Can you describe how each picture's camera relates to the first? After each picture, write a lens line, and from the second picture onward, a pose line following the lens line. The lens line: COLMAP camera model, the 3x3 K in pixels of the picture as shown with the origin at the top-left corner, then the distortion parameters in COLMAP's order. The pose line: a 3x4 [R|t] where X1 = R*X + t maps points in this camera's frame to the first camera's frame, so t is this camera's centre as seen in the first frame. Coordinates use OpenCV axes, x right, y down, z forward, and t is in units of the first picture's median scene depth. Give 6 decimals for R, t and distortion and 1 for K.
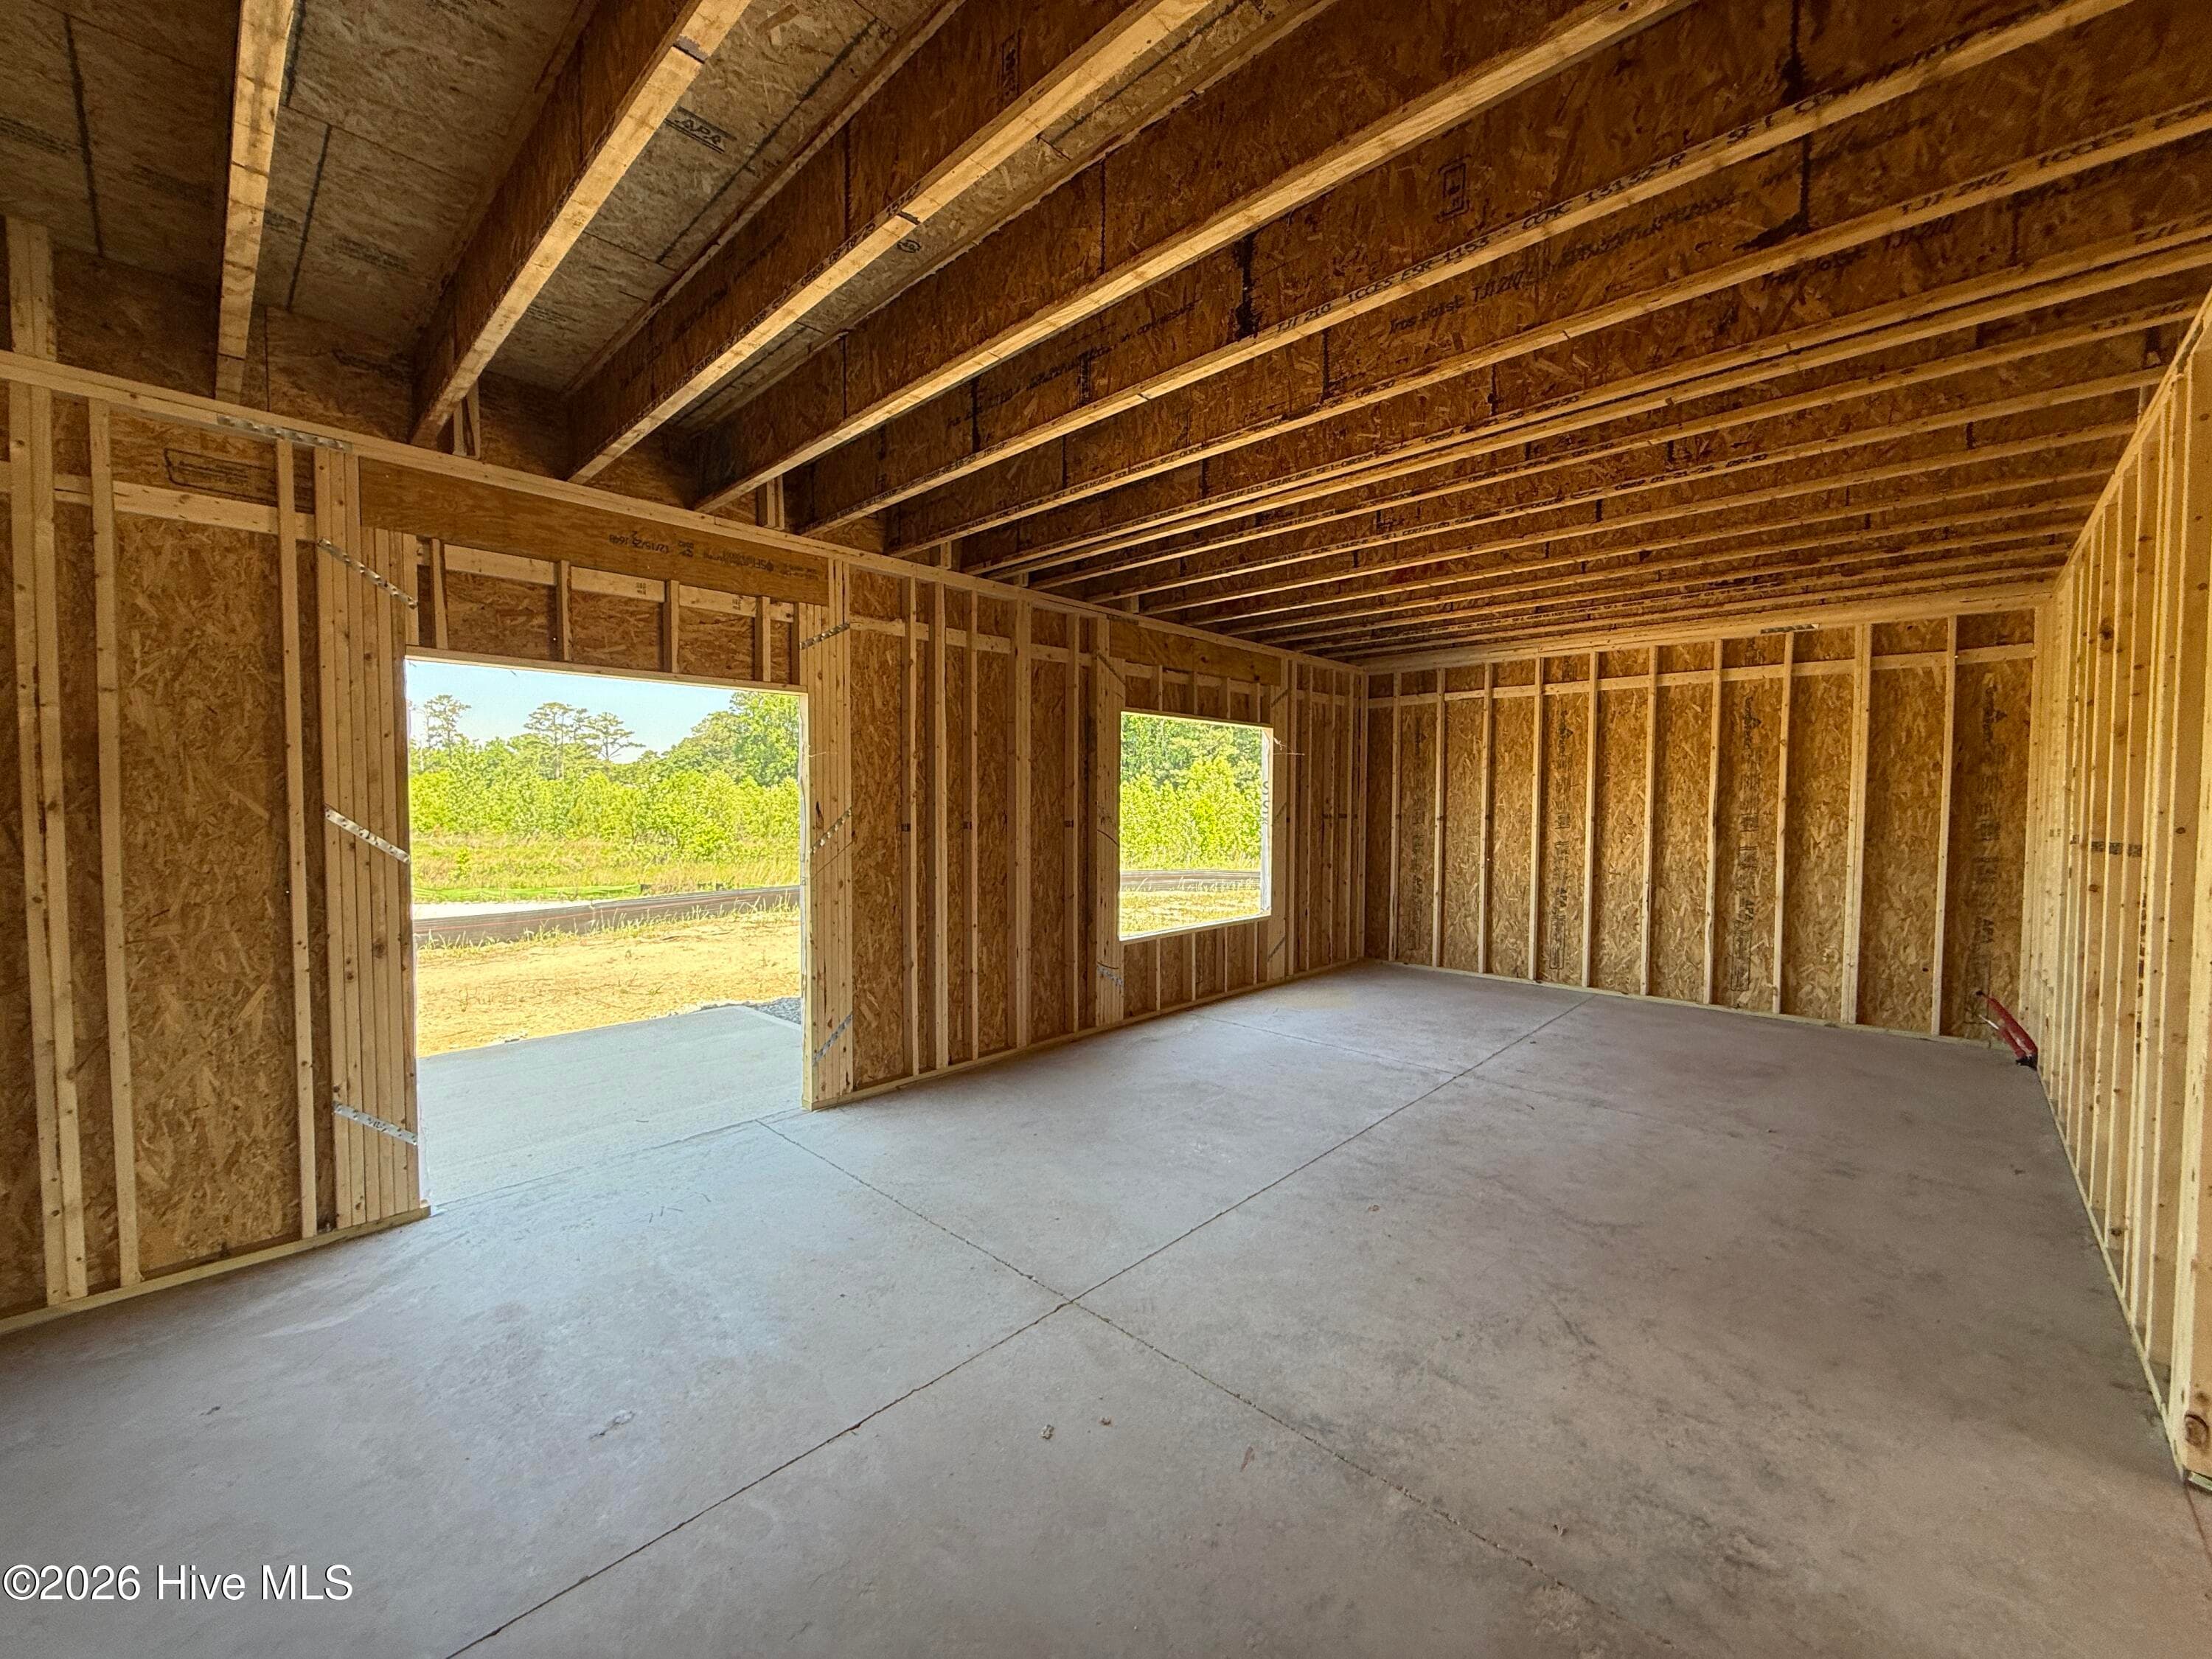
lens RADIAL K [[891.3, 0, 1104.9], [0, 891.3, 828.4], [0, 0, 1]] dist [0.007052, -0.000433]
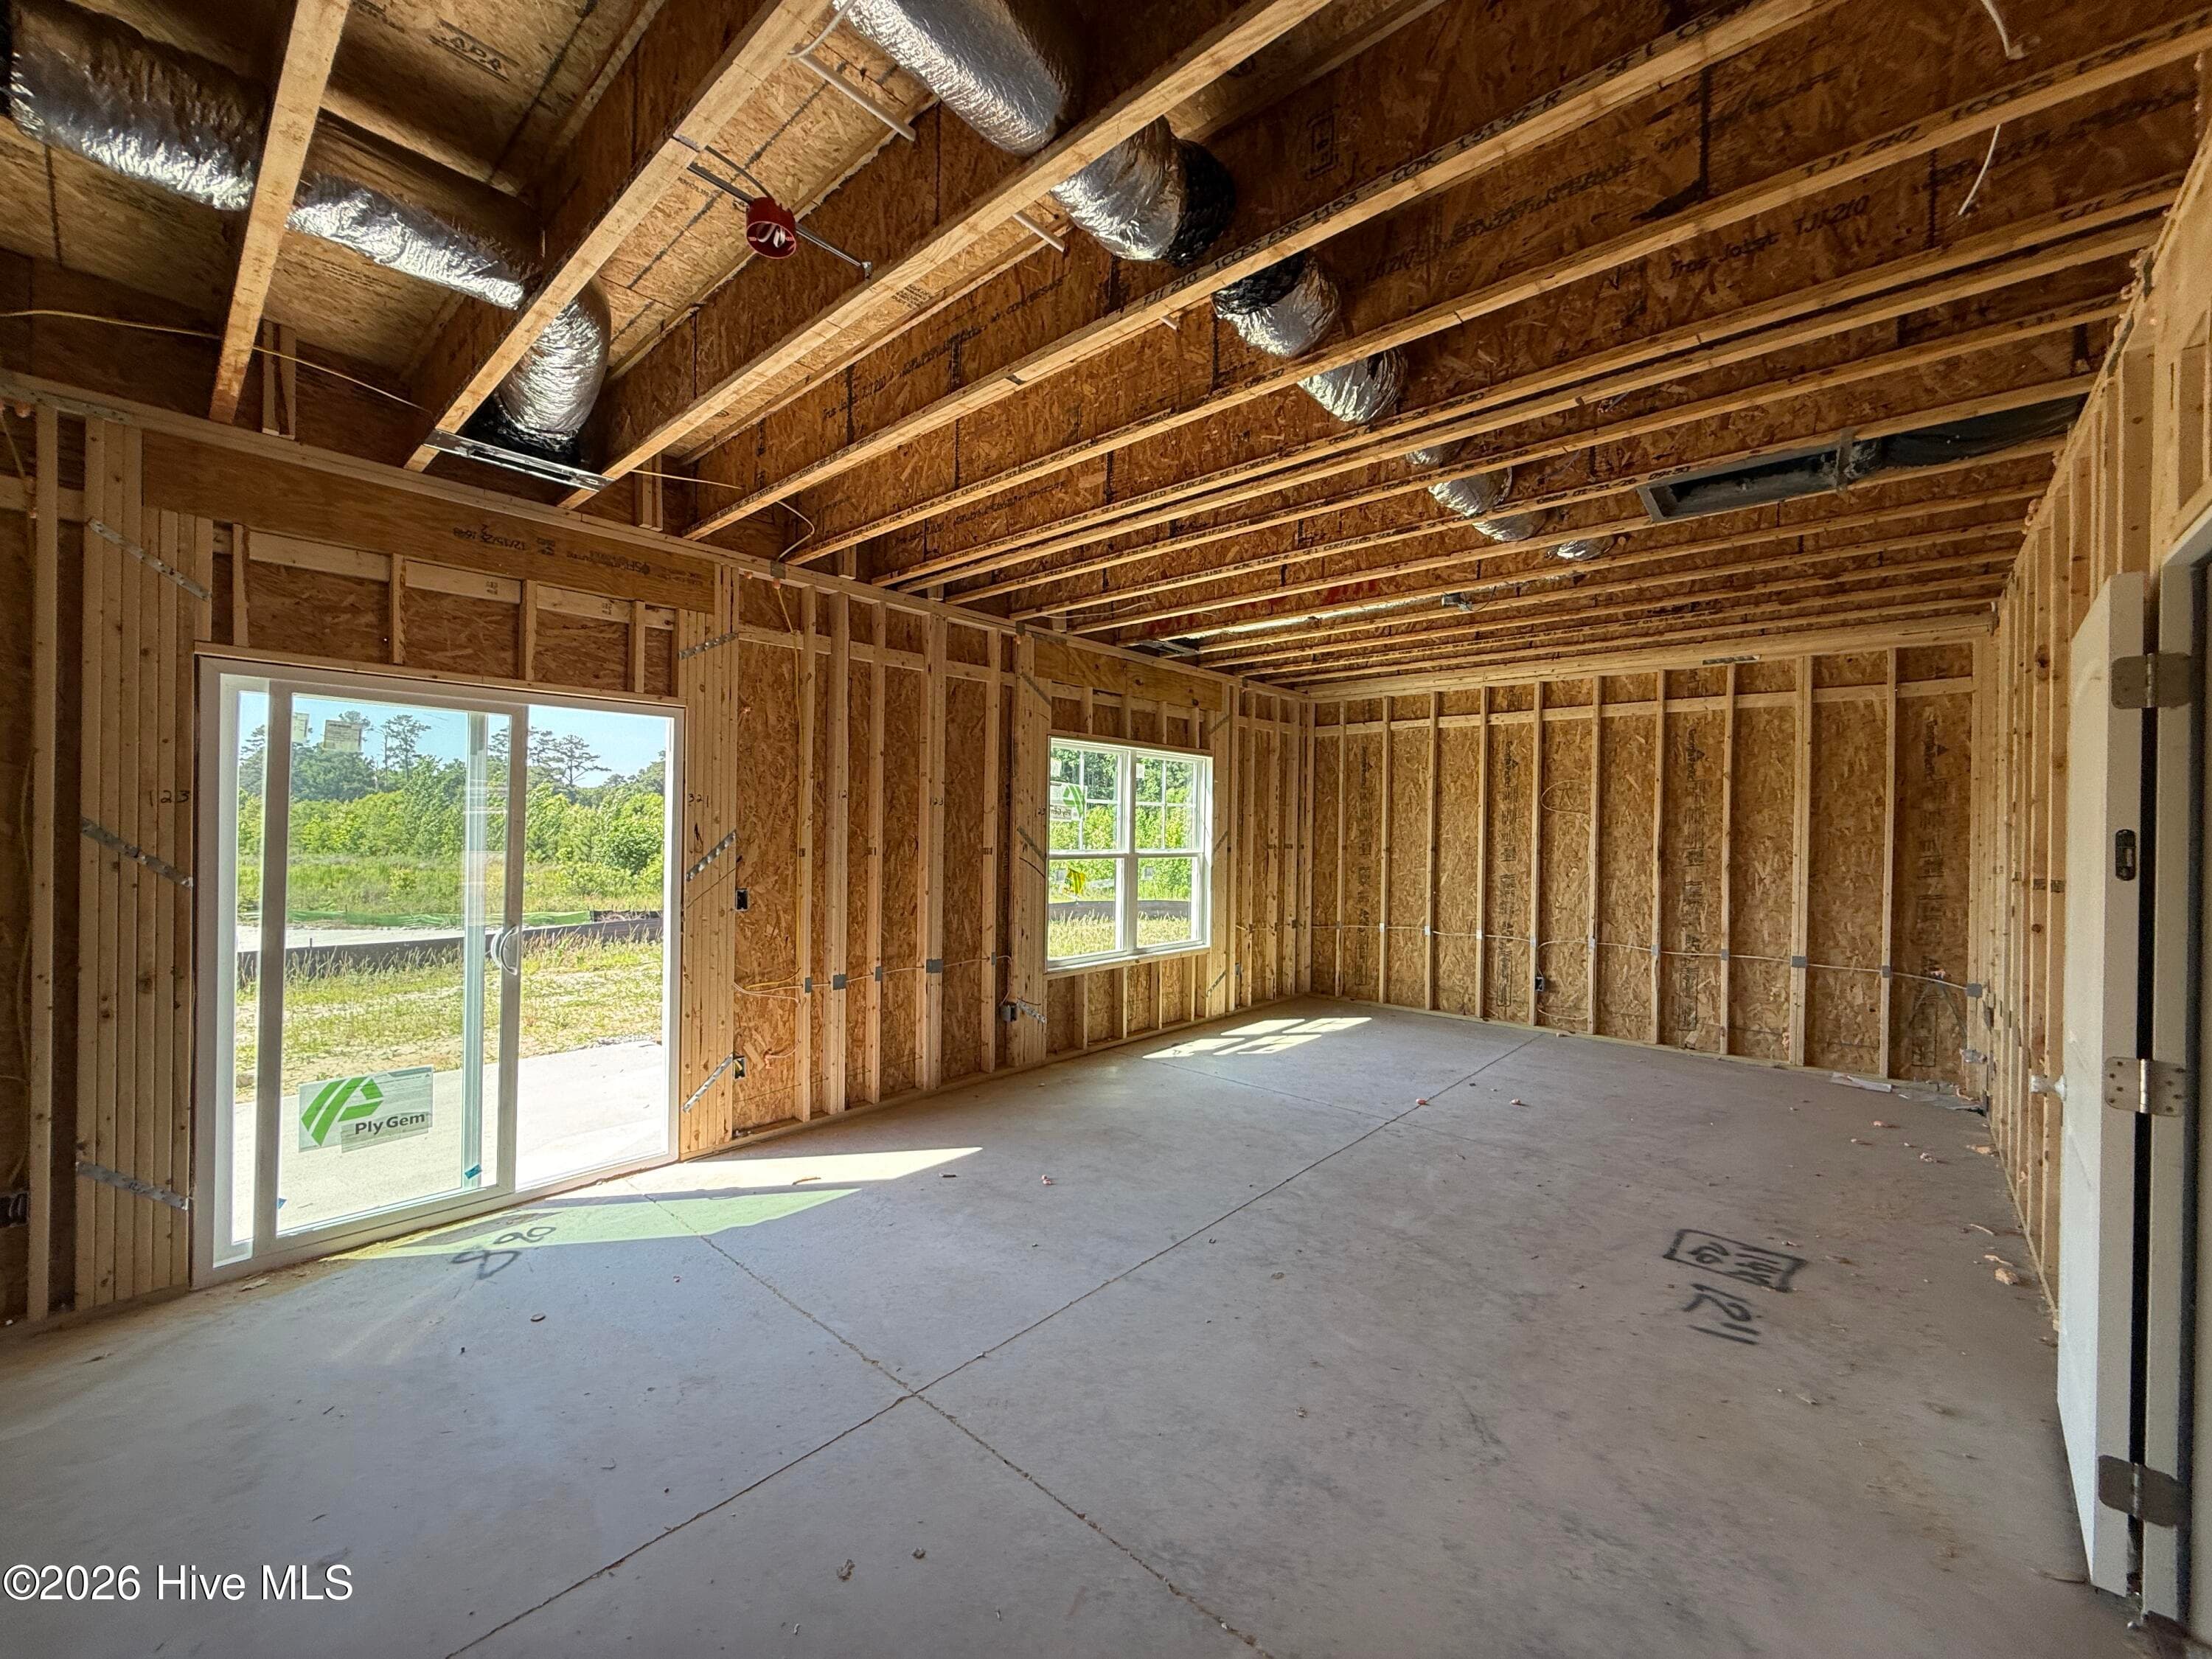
lens RADIAL K [[891.3, 0, 1105.0], [0, 891.3, 828.1], [0, 0, 1]] dist [0.007052, -0.000433]
pose [[0.999555, 0.010825, 0.027788, 0.100920], [-0.009868, 0.999361, -0.034353, 0.003492], [-0.028143, 0.034063, 0.999023, 0.087079]]
